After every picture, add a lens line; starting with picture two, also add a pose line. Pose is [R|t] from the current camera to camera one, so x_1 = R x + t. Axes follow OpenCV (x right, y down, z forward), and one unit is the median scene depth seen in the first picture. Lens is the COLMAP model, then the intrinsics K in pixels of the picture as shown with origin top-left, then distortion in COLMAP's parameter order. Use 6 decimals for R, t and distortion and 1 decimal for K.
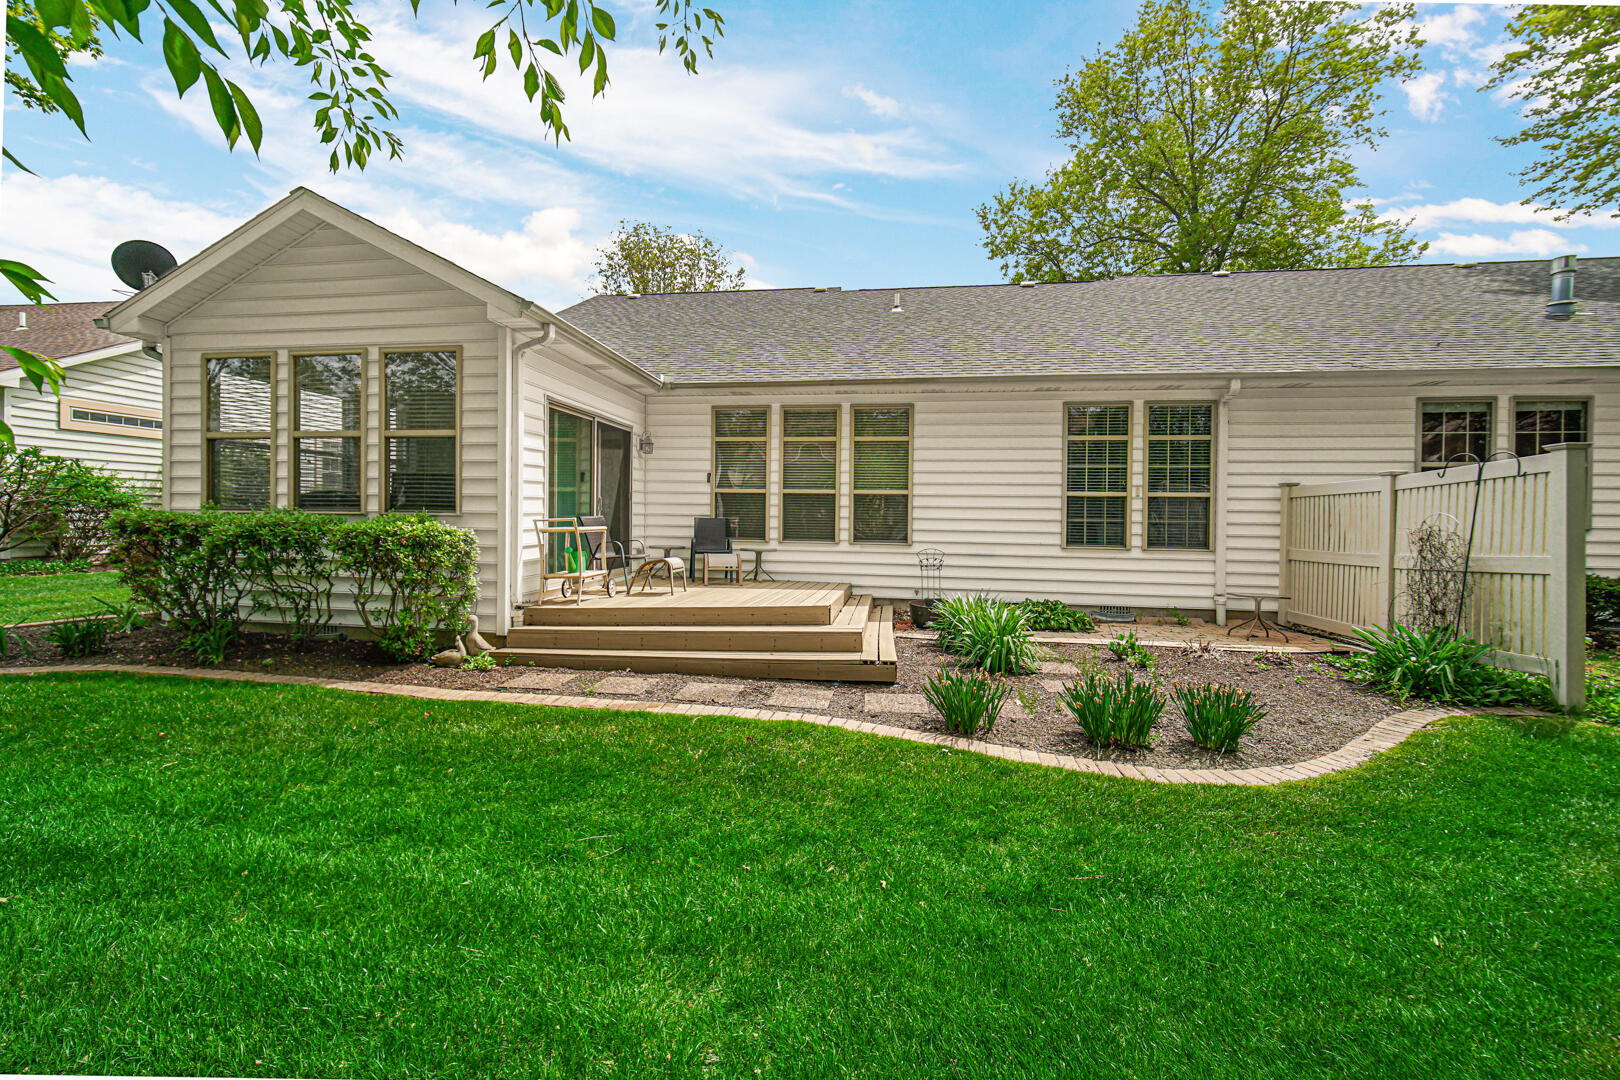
lens RADIAL K [[671.6, 0, 772.8], [0, 671.6, 528.1], [0, 0, 1]] dist [-0.004789, -0.000315]
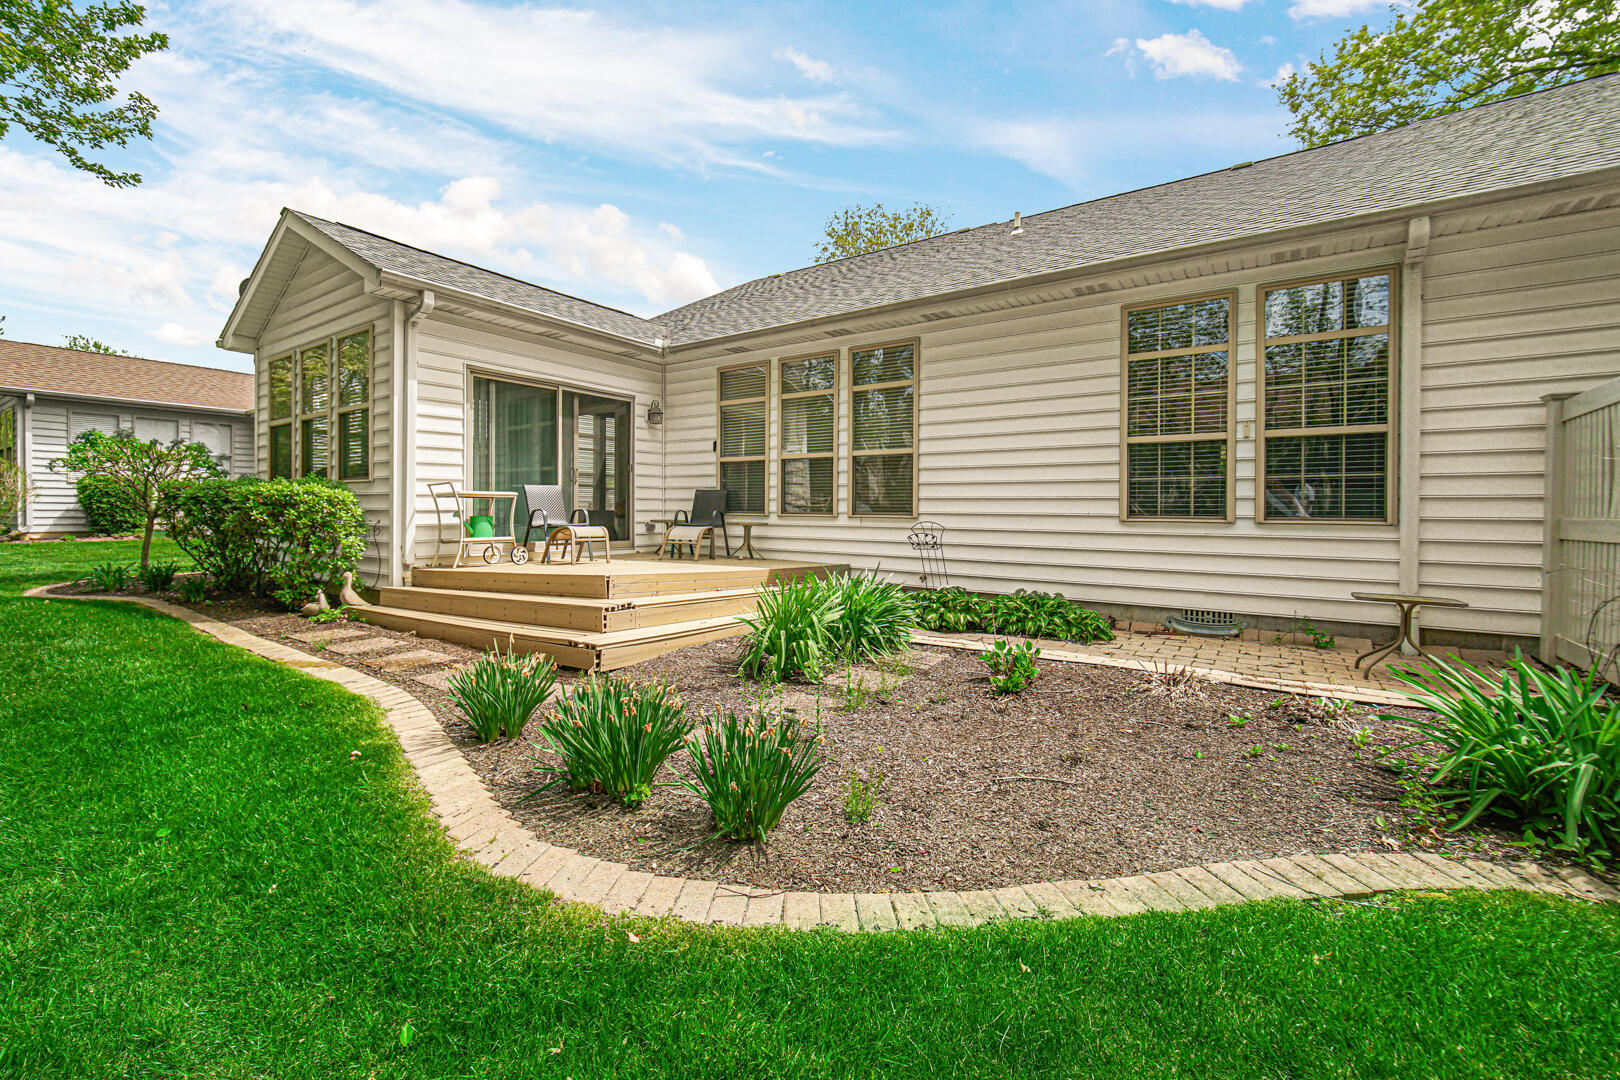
lens RADIAL K [[671.6, 0, 810.6], [0, 671.6, 528.0], [0, 0, 1]] dist [-0.004789, -0.000315]
pose [[0.893708, 0.003114, -0.448638, 0.455926], [-0.002868, 0.999995, 0.001229, 0.037106], [0.448640, 0.000188, 0.893713, 0.252502]]
